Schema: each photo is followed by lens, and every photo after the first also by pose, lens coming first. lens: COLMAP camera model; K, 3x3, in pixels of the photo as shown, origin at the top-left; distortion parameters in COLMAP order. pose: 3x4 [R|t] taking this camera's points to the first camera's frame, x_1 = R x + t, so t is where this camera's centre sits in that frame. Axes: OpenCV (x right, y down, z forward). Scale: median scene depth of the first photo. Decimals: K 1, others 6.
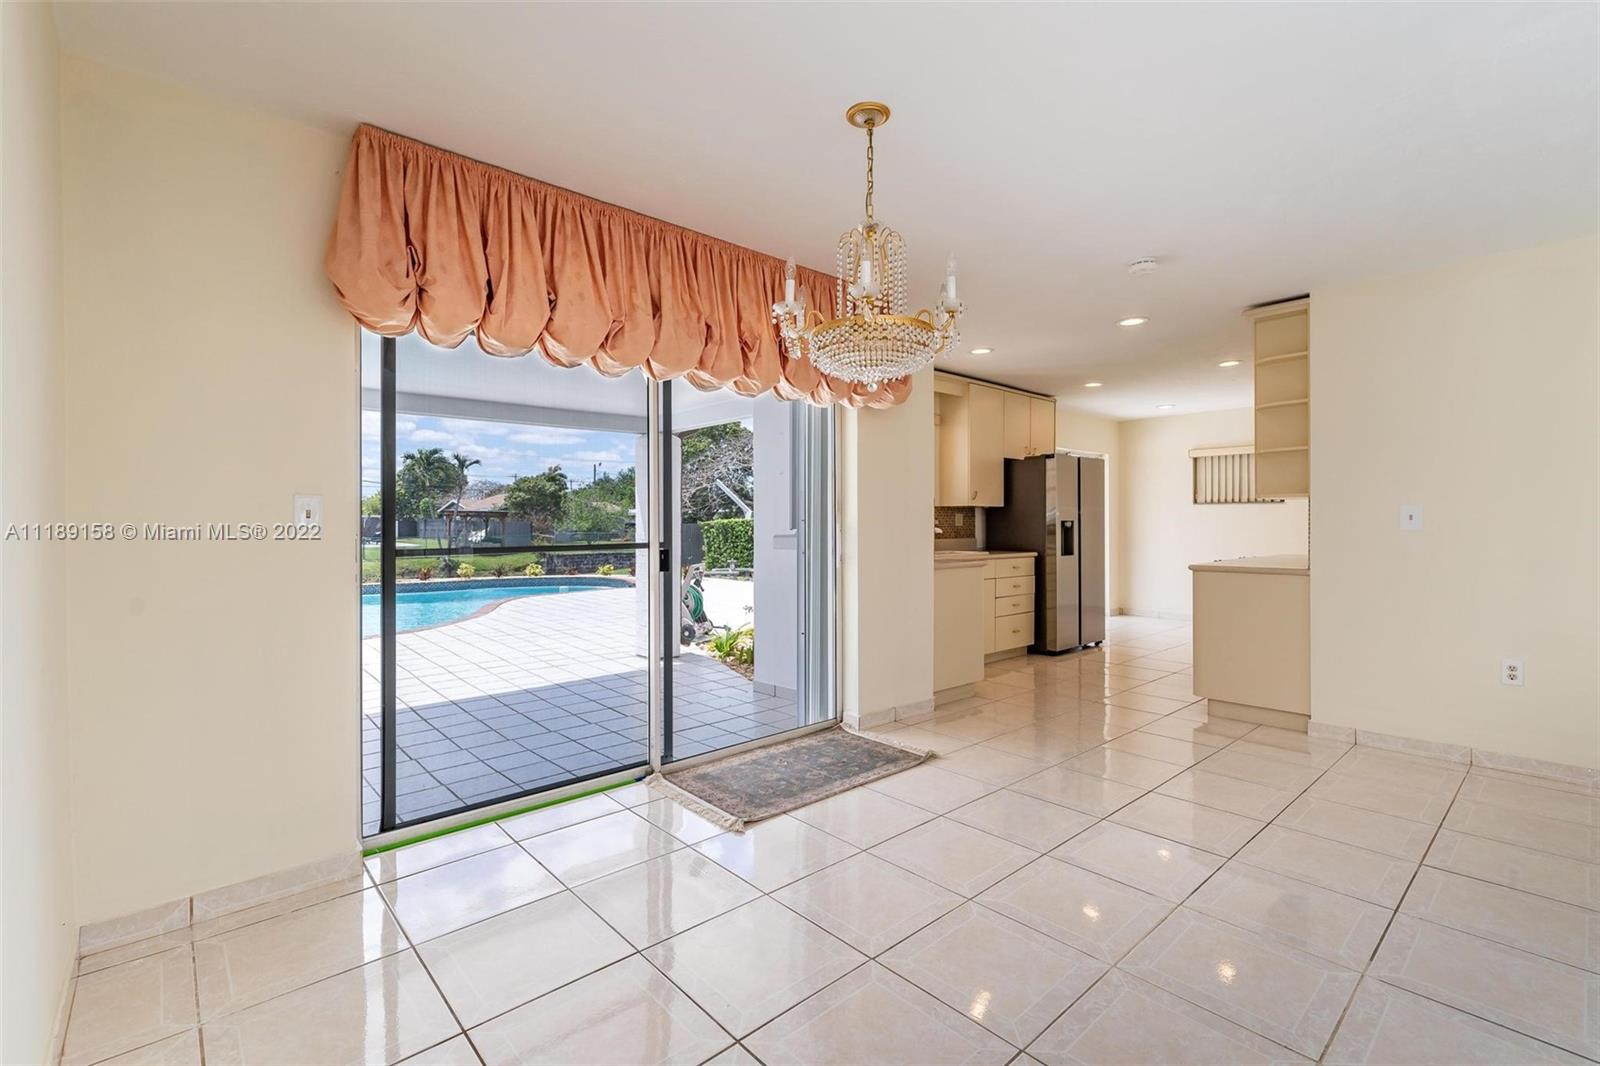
lens RADIAL K [[724.3, 0, 804.1], [0, 724.3, 523.3], [0, 0, 1]] dist [0.003532, -0.001162]
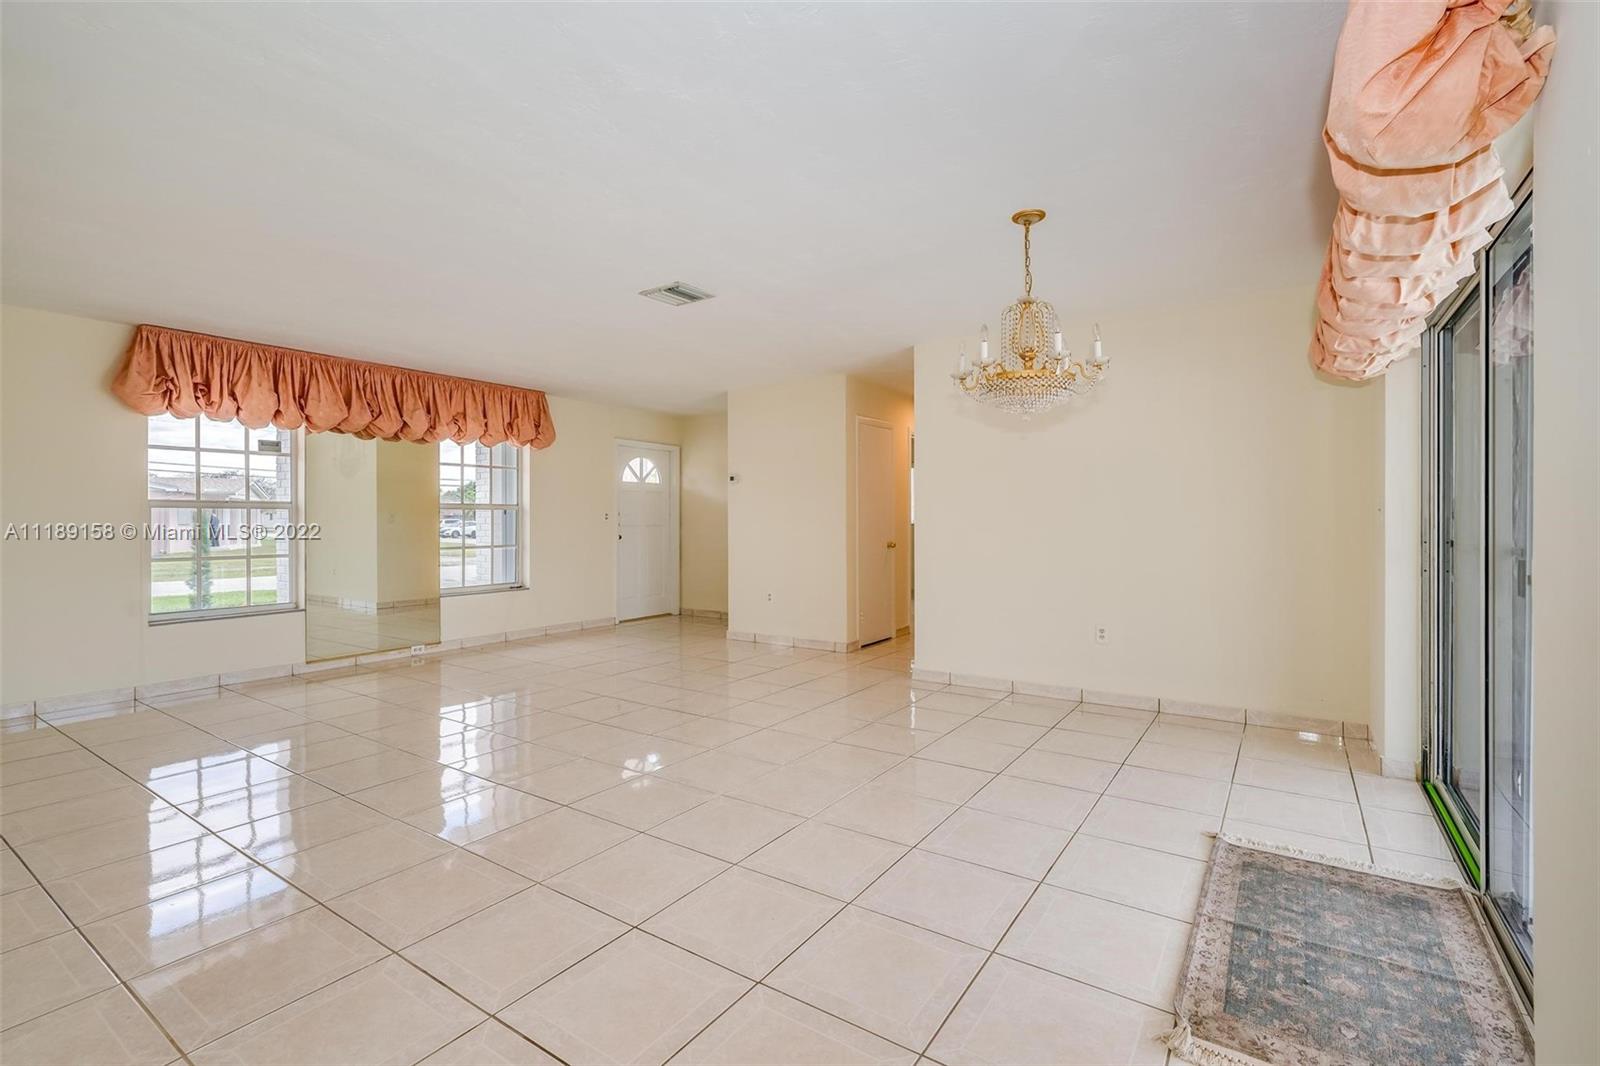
lens RADIAL K [[722.4, 0, 804.7], [0, 722.4, 523.2], [0, 0, 1]] dist [-0.000557, 0.001834]
pose [[-0.971582, 0.004550, -0.236659, 0.551140], [0.002659, 0.999962, 0.008310, -0.001745], [0.236688, 0.007445, -0.971557, 1.498931]]
